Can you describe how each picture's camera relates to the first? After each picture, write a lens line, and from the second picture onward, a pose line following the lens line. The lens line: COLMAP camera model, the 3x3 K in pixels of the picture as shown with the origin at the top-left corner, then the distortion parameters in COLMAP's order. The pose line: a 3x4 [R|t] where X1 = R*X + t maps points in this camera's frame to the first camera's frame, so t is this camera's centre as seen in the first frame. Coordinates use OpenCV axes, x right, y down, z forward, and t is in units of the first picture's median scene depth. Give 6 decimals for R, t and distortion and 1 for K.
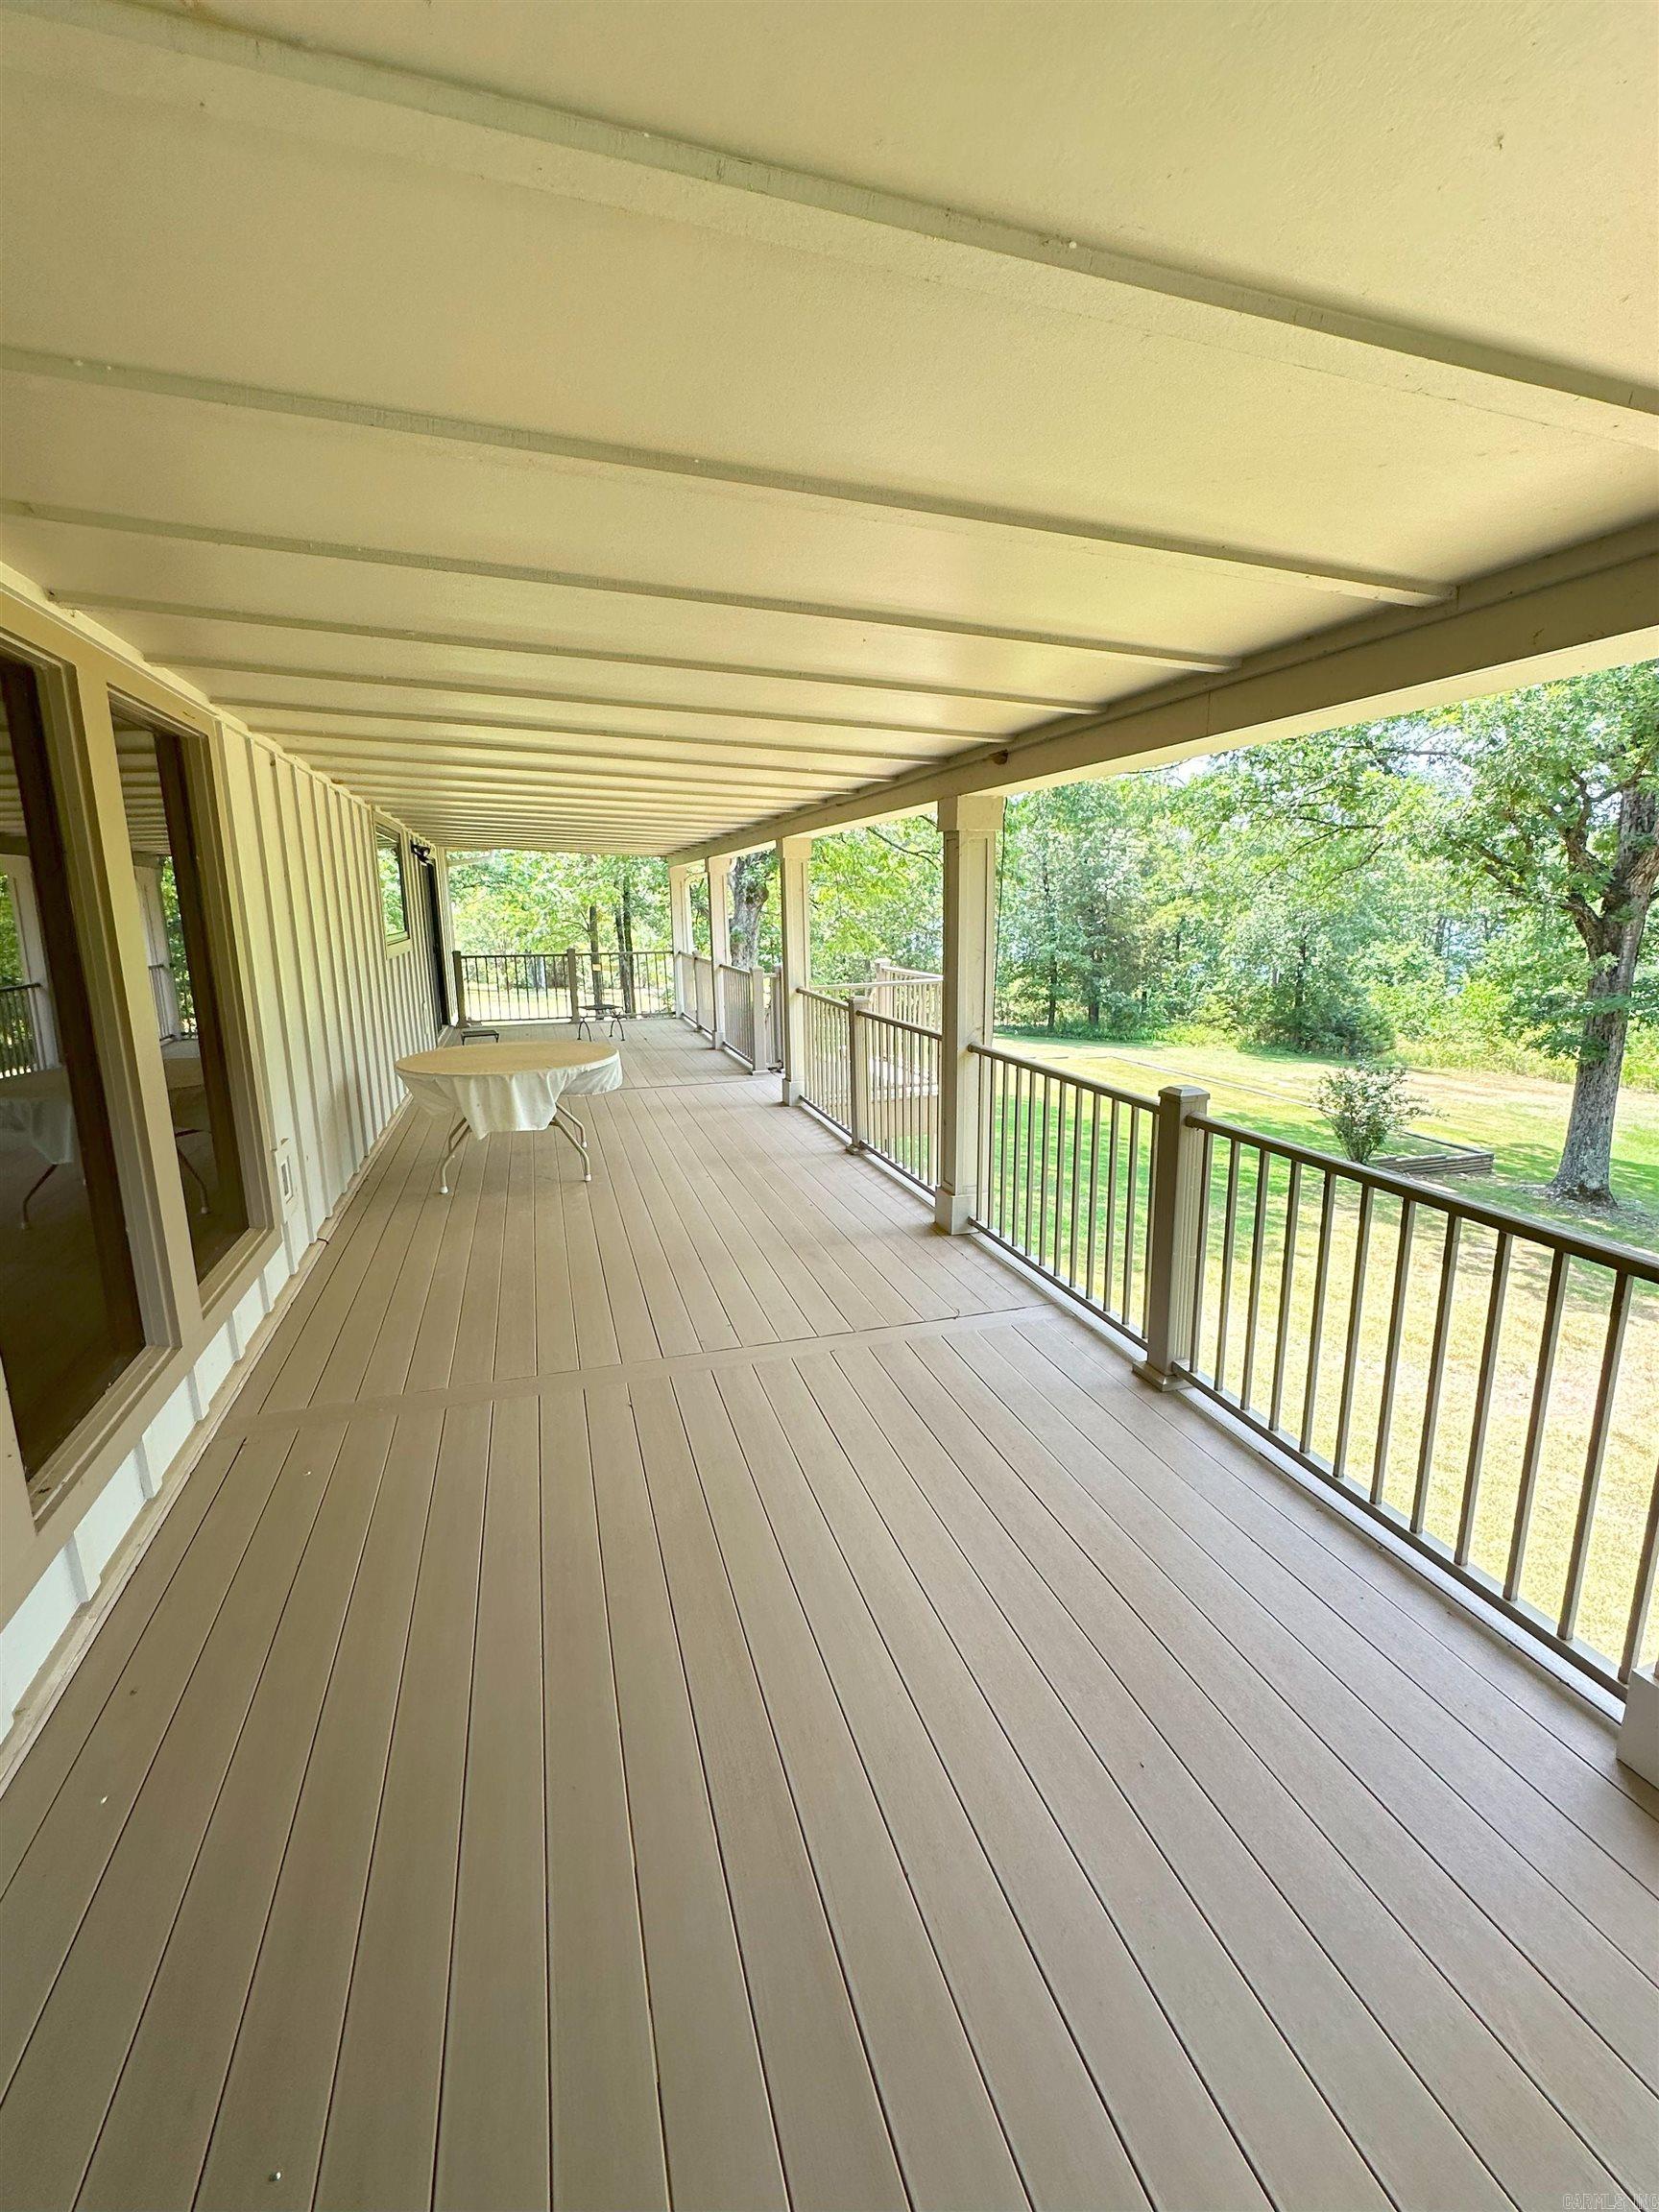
lens RADIAL K [[972.1, 0, 835.0], [0, 972.1, 1109.8], [0, 0, 1]] dist [-0.002740, 0.000677]
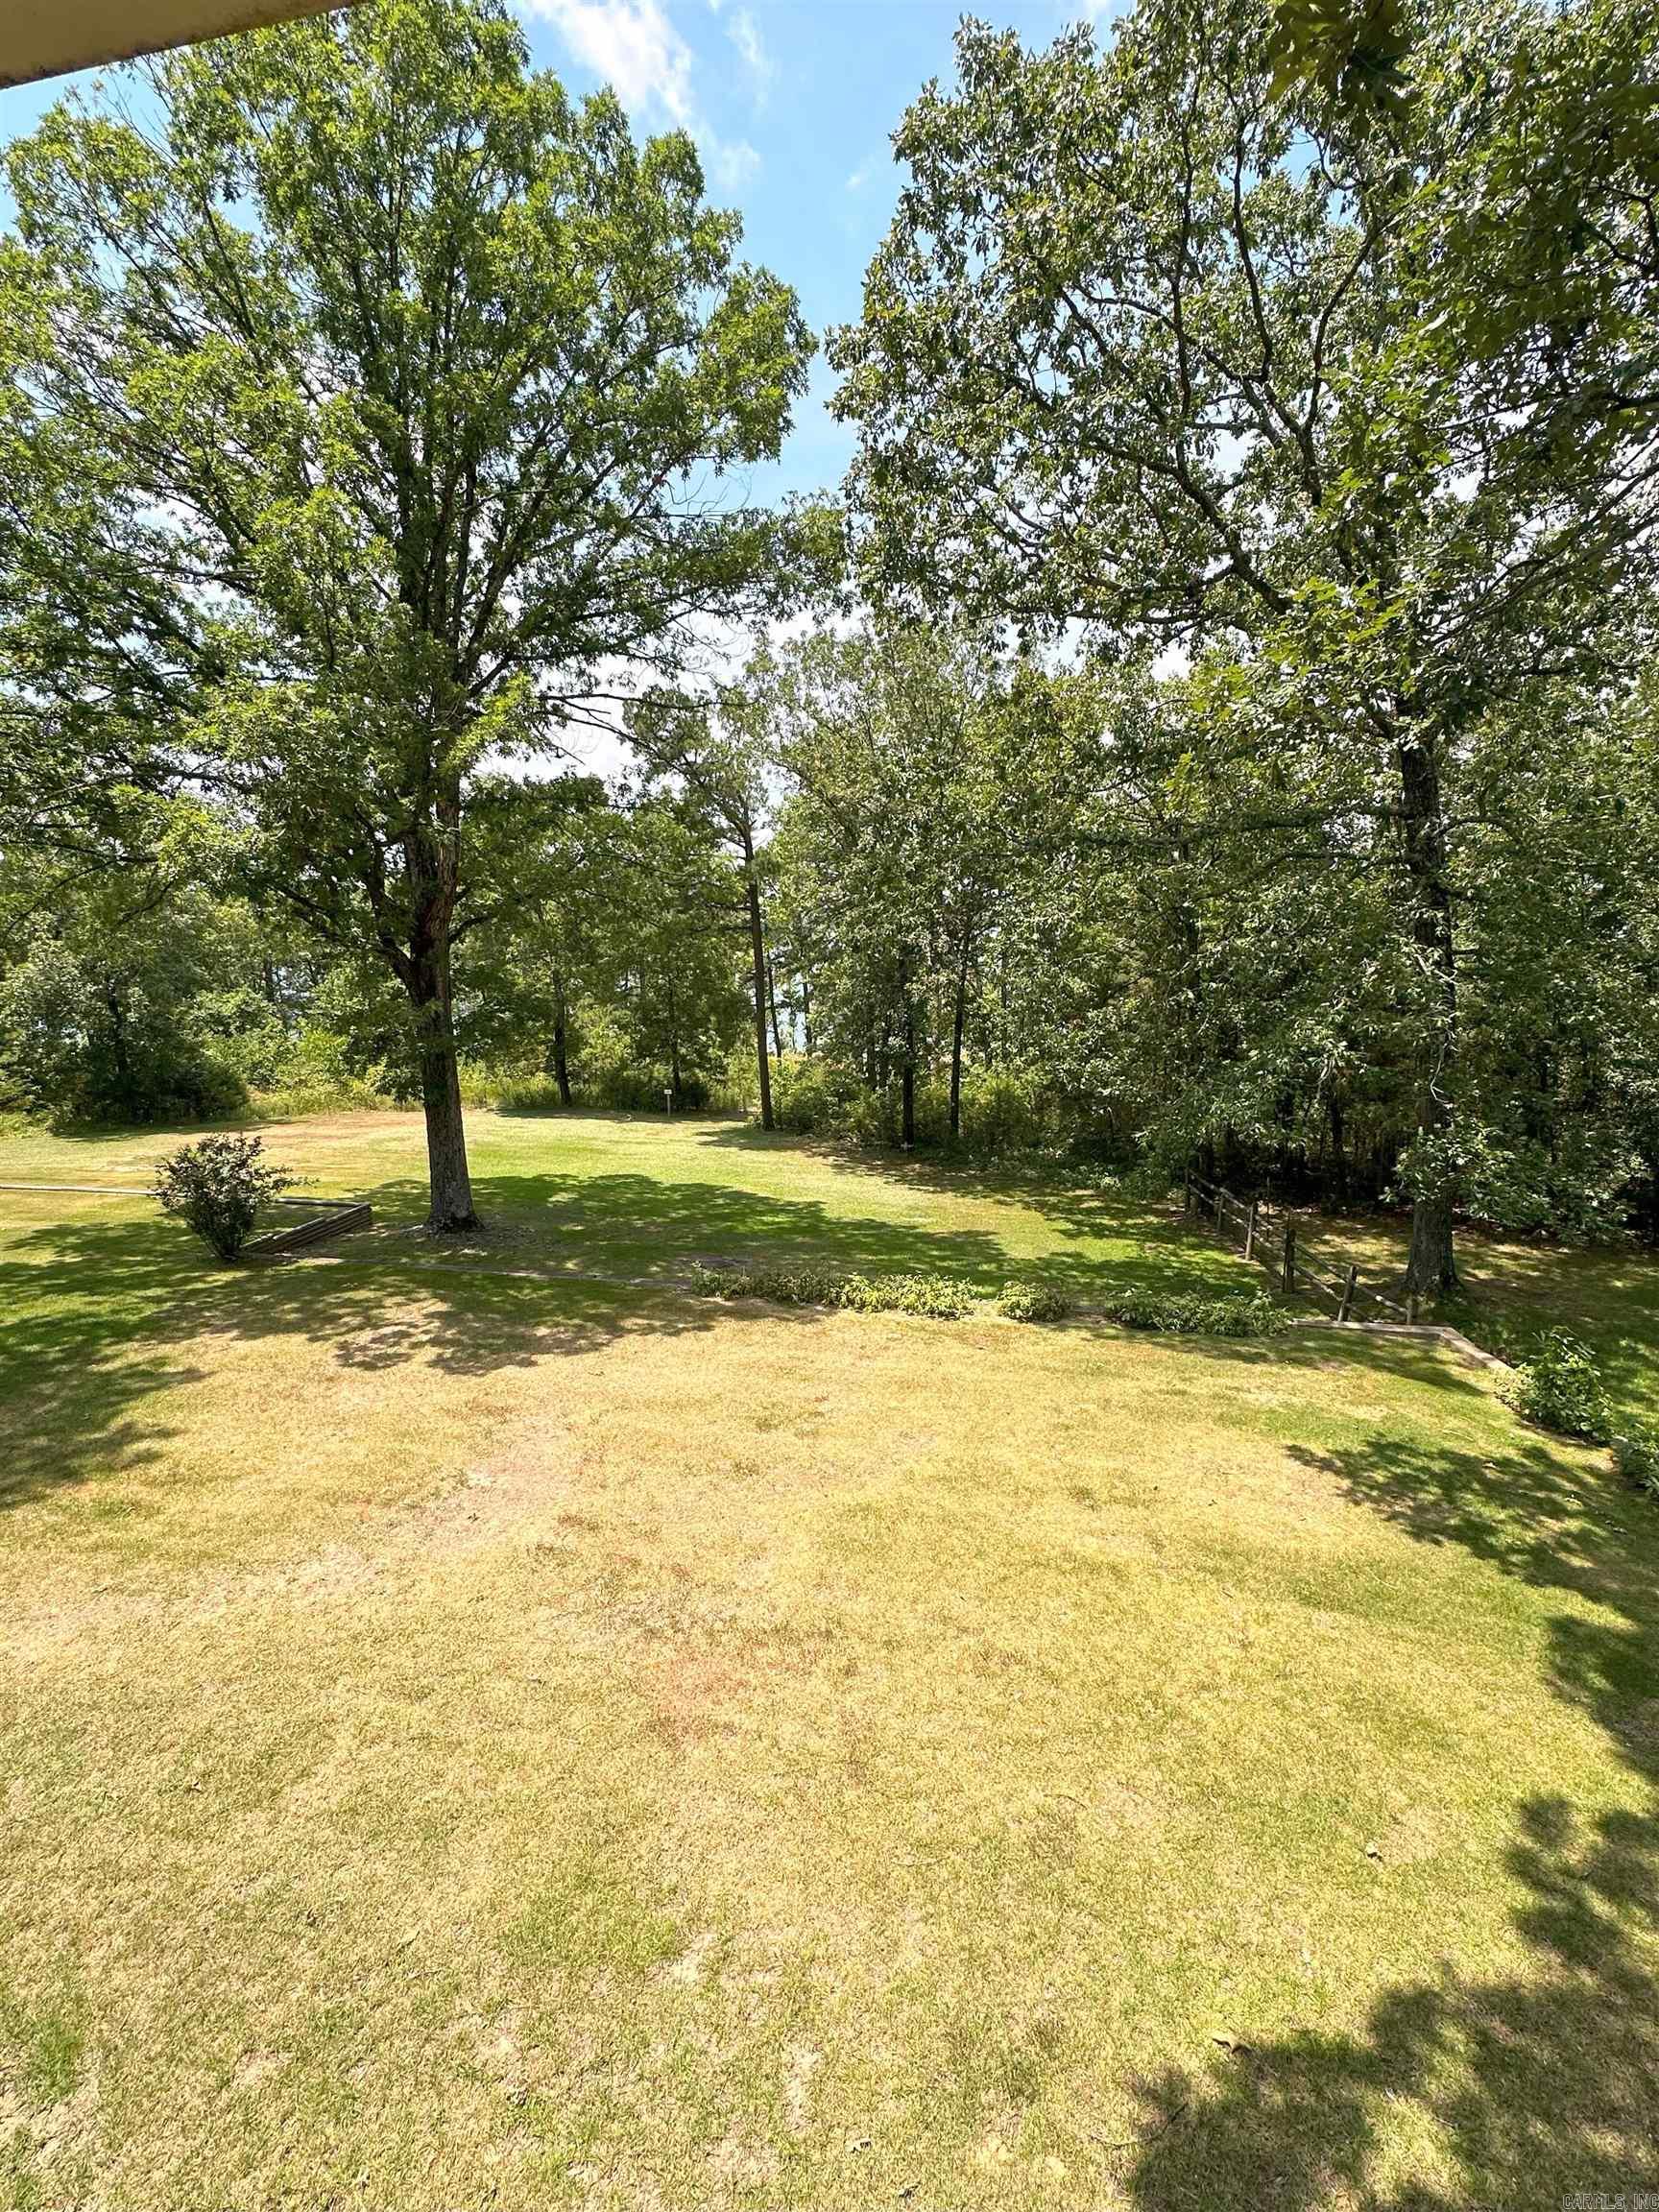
lens RADIAL K [[972.1, 0, 827.6], [0, 972.1, 1099.7], [0, 0, 1]] dist [-0.002740, 0.000677]
pose [[0.481761, -0.148440, 0.863639, 0.077290], [0.195175, 0.978969, 0.059389, -0.025145], [-0.854291, 0.139950, 0.500601, 0.111120]]
